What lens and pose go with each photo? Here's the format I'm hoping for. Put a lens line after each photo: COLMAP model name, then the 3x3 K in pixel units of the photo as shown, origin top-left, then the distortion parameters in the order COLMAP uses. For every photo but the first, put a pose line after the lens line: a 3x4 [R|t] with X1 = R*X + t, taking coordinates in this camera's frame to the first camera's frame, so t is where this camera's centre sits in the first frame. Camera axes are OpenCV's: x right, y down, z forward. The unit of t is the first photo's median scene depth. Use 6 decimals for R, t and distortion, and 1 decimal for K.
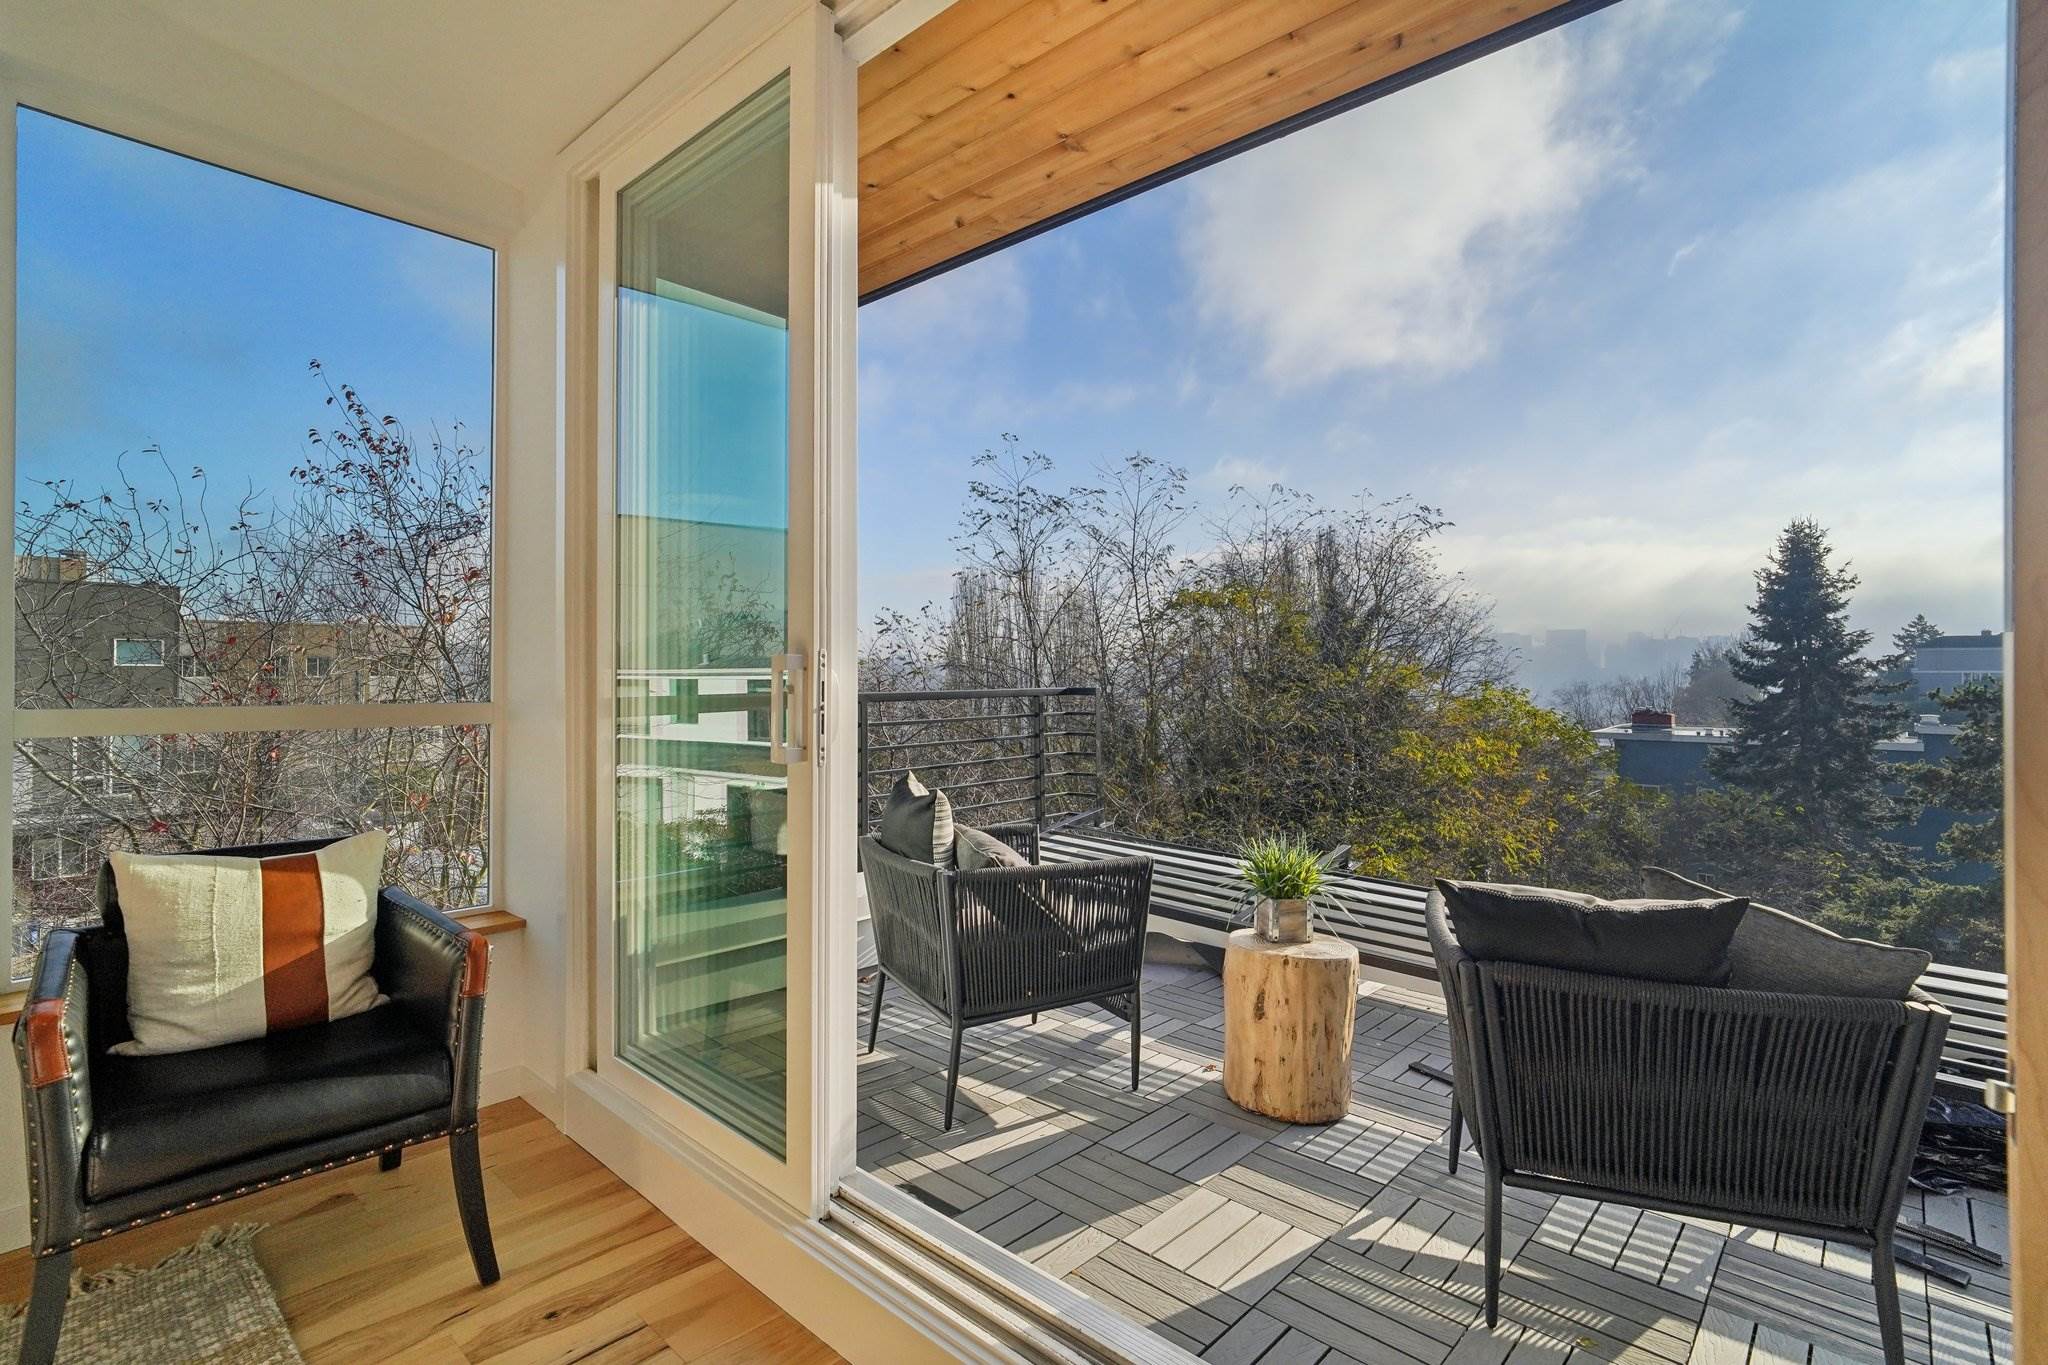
lens RADIAL K [[973.5, 0, 1023.1], [0, 973.5, 660.2], [0, 0, 1]] dist [-0.035238, 0.017169]
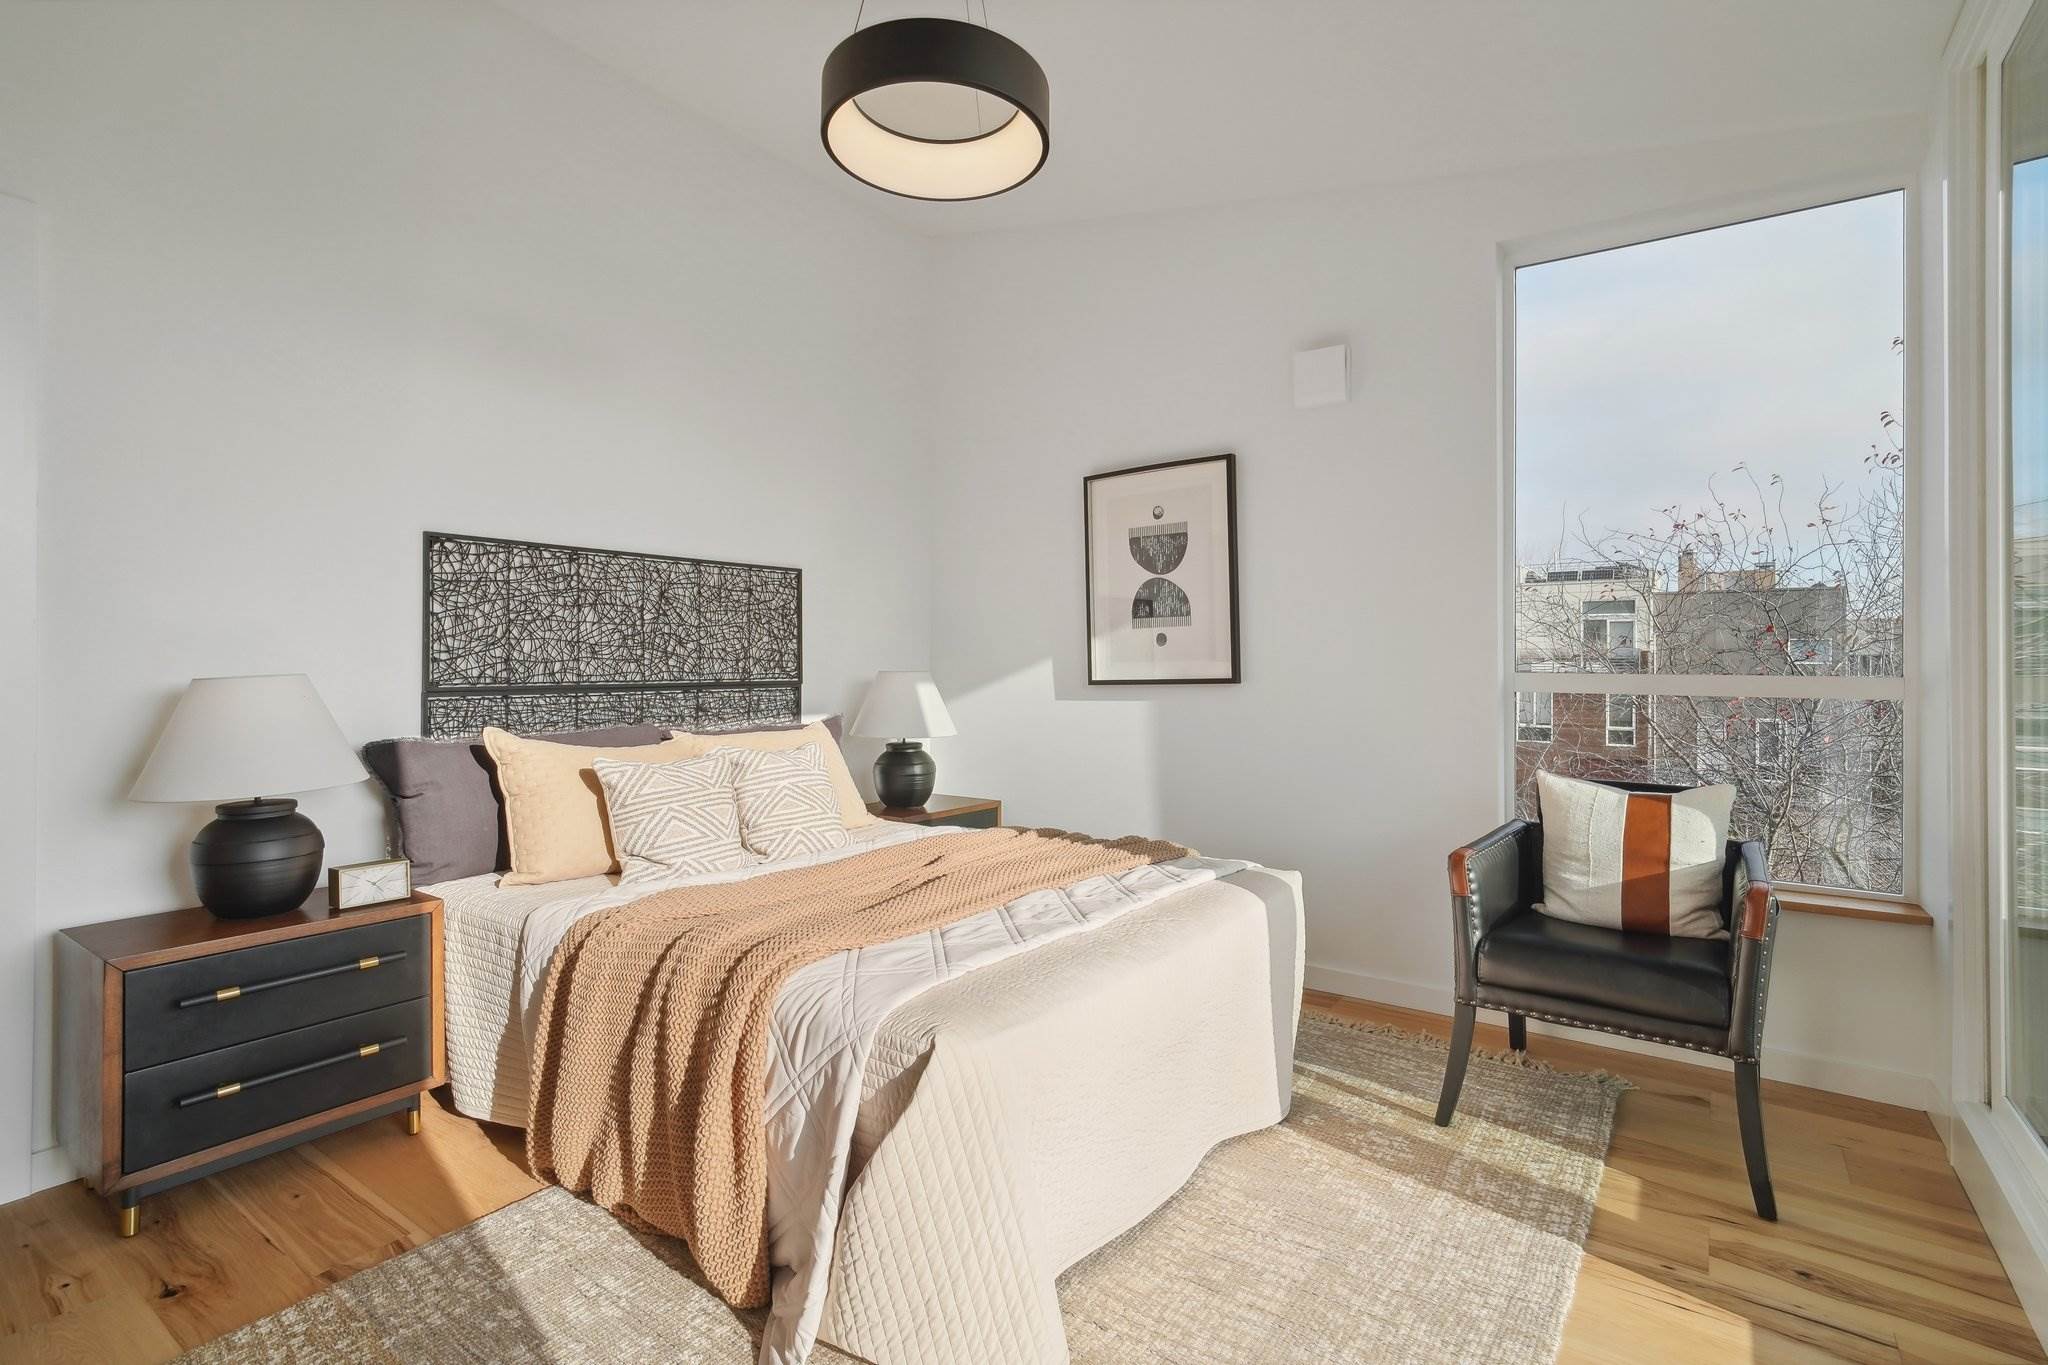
lens RADIAL K [[945.9, 0, 1020.5], [0, 945.9, 661.0], [0, 0, 1]] dist [-0.002372, 0.006573]
pose [[0.116998, -0.002346, -0.993129, 0.355433], [0.003380, 0.999992, -0.001964, 0.036716], [0.993126, -0.003127, 0.117005, 0.063241]]
